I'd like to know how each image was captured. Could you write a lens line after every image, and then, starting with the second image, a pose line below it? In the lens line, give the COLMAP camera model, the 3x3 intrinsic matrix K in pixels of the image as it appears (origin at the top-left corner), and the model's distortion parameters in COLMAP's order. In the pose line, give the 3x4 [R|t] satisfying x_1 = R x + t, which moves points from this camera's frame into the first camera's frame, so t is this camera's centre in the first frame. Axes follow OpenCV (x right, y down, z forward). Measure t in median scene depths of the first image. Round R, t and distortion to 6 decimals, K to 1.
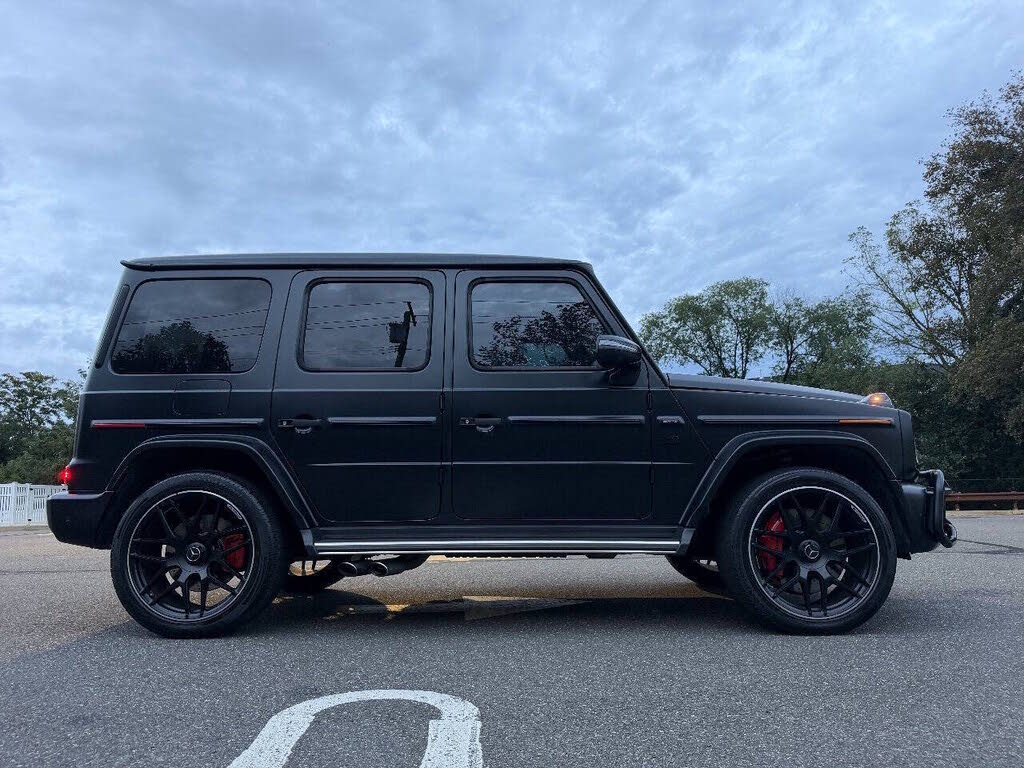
lens RADIAL K [[725.9, 0, 513.9], [0, 725.9, 384.5], [0, 0, 1]] dist [0.019791, -0.033335]
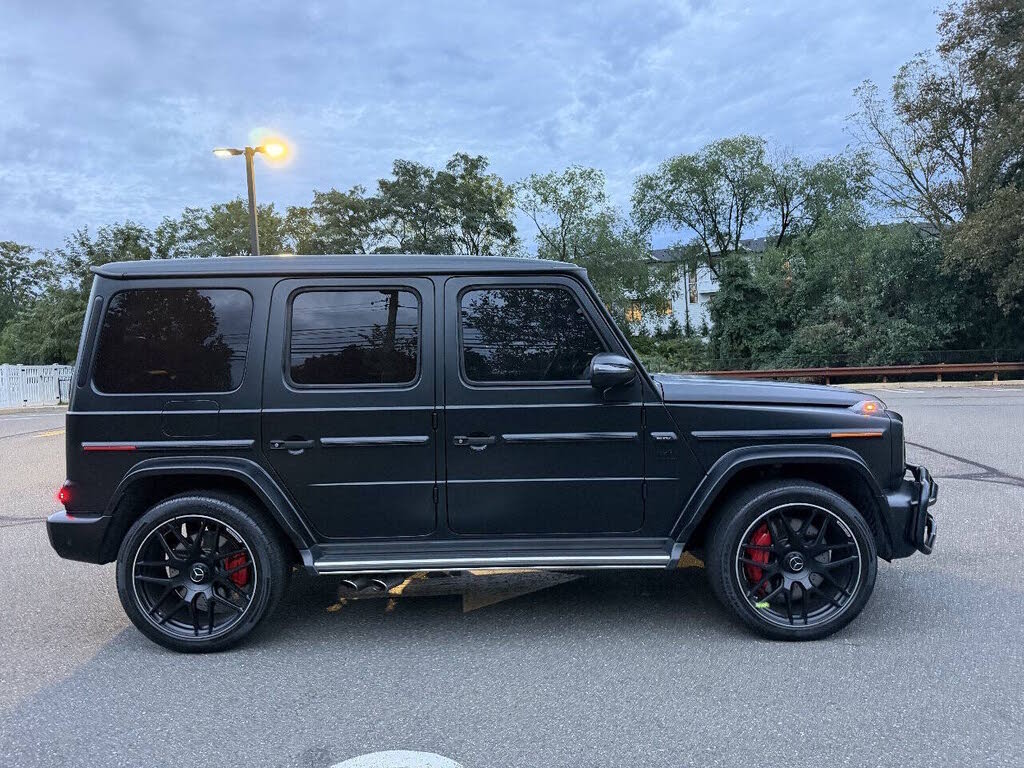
lens RADIAL K [[725.9, 0, 517.8], [0, 725.9, 381.9], [0, 0, 1]] dist [0.019791, -0.033335]
pose [[0.999753, -0.015651, 0.015757, -0.000046], [0.012368, 0.981654, 0.190272, -0.024613], [-0.018445, -0.190030, 0.981605, 0.004028]]
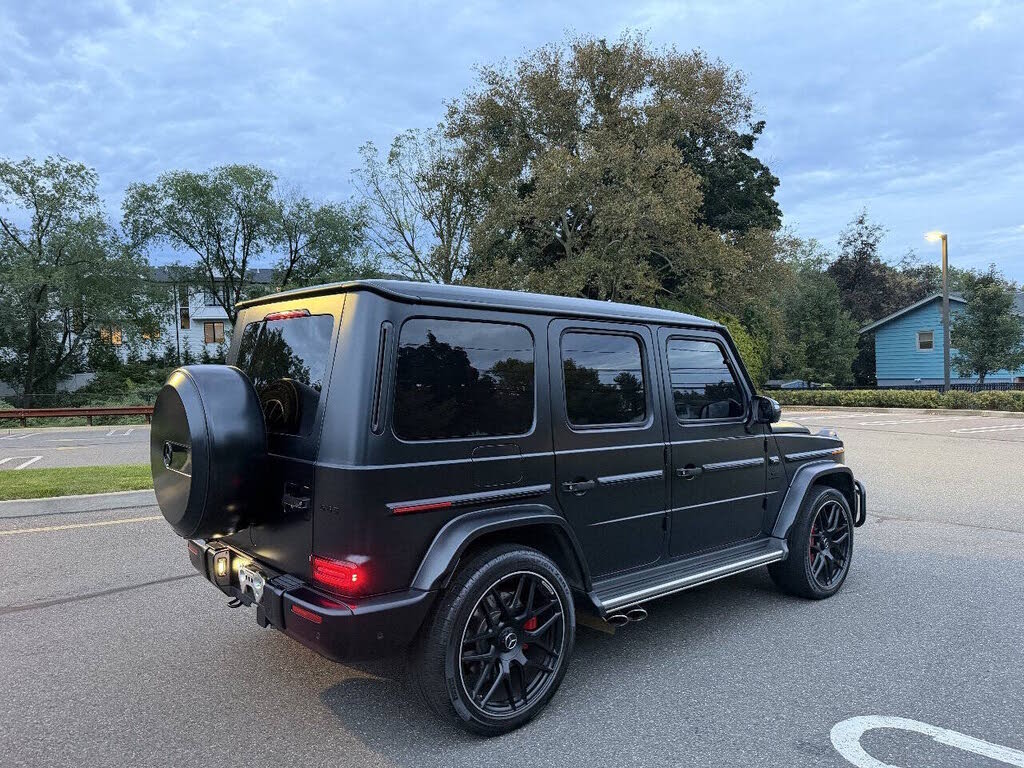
lens RADIAL K [[725.9, 0, 516.6], [0, 725.9, 391.0], [0, 0, 1]] dist [0.019791, -0.033335]
pose [[0.740097, 0.002374, 0.672496, -0.116167], [-0.114695, 0.985788, 0.122744, -0.021107], [-0.662647, -0.167975, 0.729852, 0.041107]]
